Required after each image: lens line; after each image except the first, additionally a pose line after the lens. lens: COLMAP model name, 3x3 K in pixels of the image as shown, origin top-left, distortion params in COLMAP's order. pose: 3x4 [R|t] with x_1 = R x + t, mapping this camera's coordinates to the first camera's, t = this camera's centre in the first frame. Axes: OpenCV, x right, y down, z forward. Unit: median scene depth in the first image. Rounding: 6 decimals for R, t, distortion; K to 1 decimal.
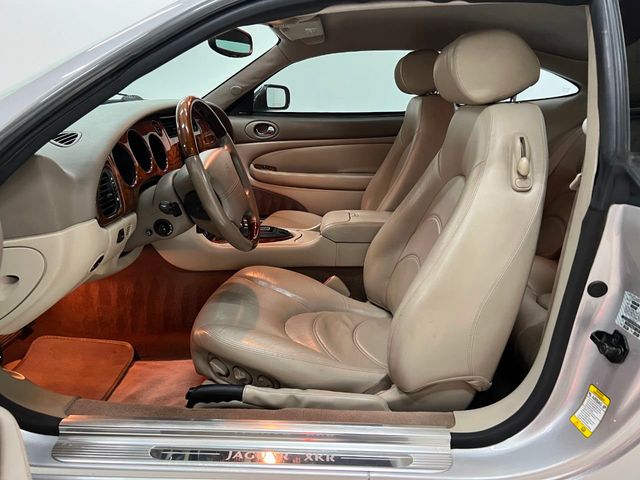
lens RADIAL K [[492.5, 0, 306.6], [0, 492.5, 242.5], [0, 0, 1]] dist [0.044654, -0.001291]
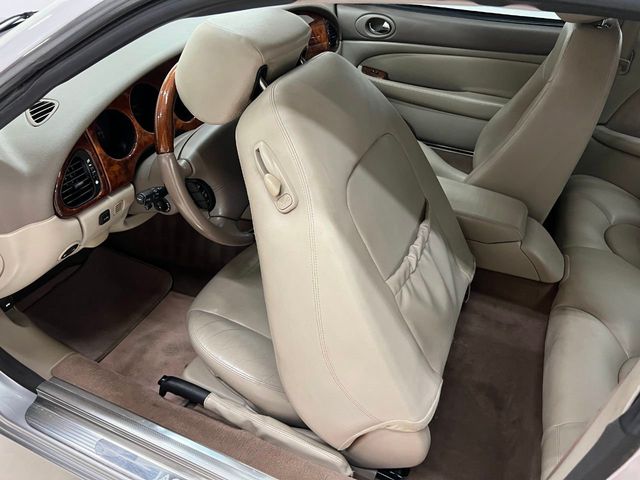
lens RADIAL K [[496.2, 0, 320.0], [0, 496.2, 240.0], [0, 0, 1]] dist [0.029930, -0.012706]
pose [[0.936738, 0.229534, -0.264266, 0.206882], [-0.135469, 0.933876, 0.330945, -0.266596], [0.322755, -0.274209, 0.905891, 0.211404]]
